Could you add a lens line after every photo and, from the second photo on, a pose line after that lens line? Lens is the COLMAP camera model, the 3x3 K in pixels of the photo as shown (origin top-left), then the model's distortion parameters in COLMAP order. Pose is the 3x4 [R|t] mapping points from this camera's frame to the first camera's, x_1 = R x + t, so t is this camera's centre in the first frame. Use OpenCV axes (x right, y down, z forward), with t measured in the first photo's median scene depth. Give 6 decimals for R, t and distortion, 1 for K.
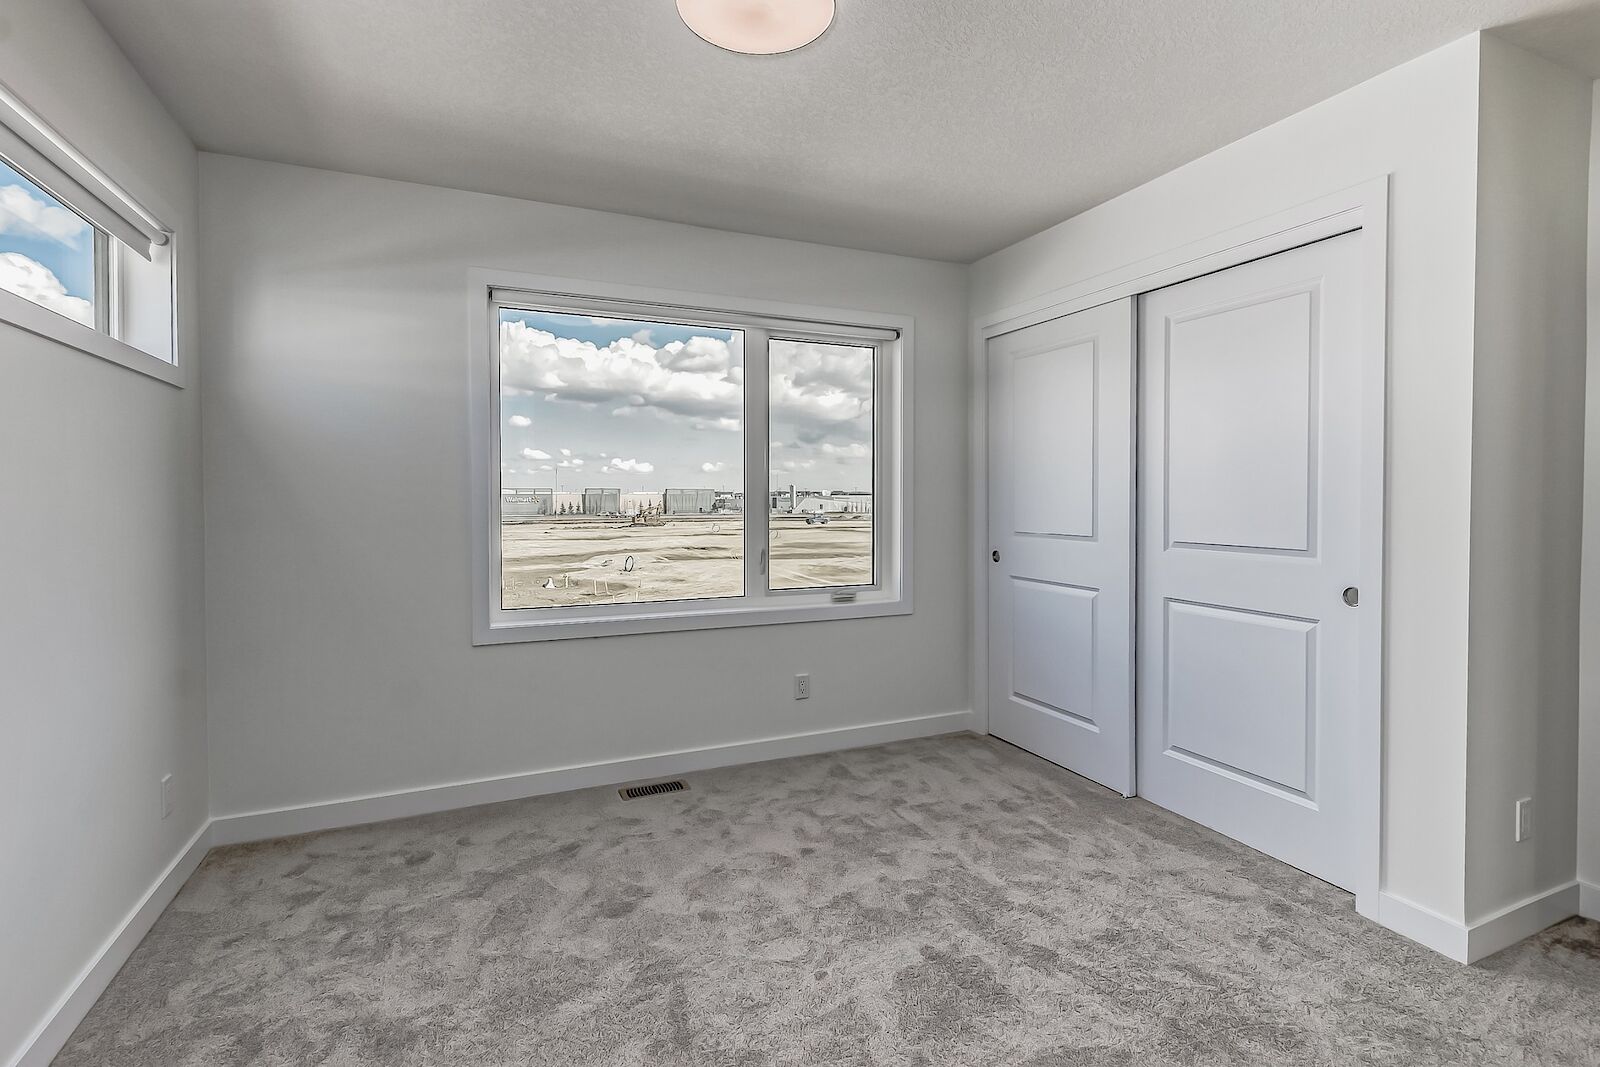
lens RADIAL K [[761.7, 0, 820.7], [0, 761.7, 501.3], [0, 0, 1]] dist [-0.000657, -0.000141]
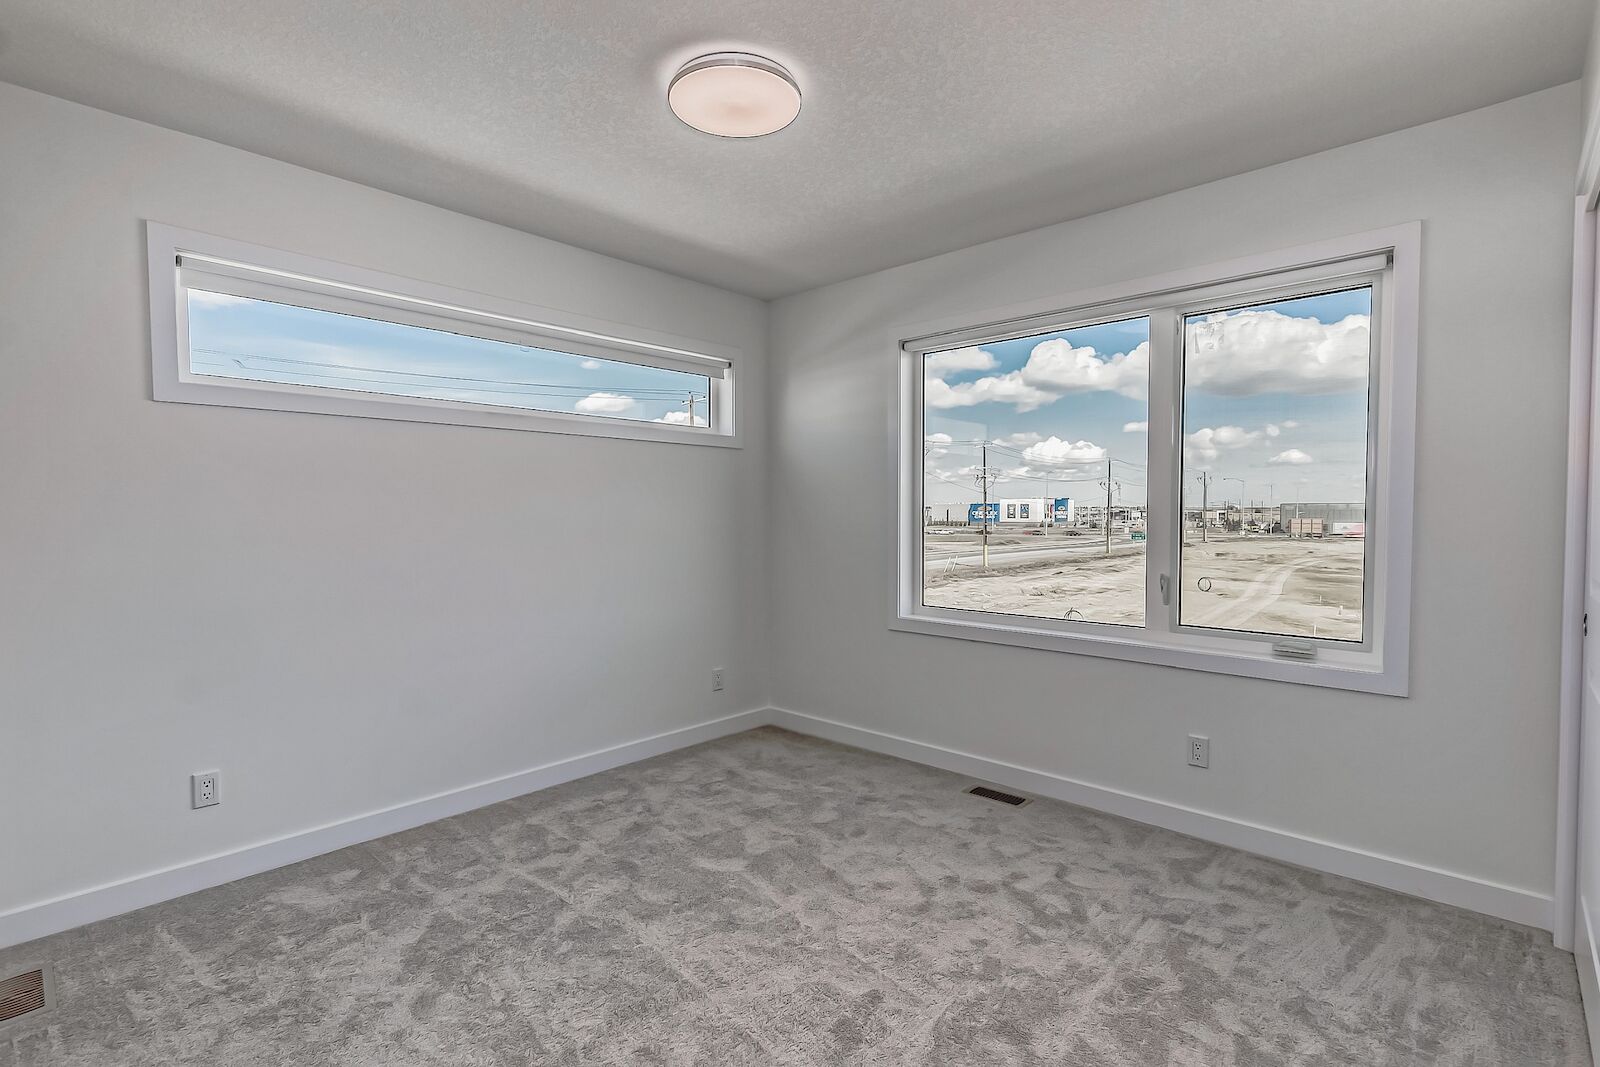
lens RADIAL K [[753.5, 0, 800.0], [0, 753.5, 533.5], [0, 0, 1]] dist [0.001040, -0.000051]
pose [[0.385322, 0.025970, -0.922417, 0.595948], [-0.004886, 0.999647, 0.026103, -0.002351], [0.922769, -0.005551, 0.385313, 0.352058]]
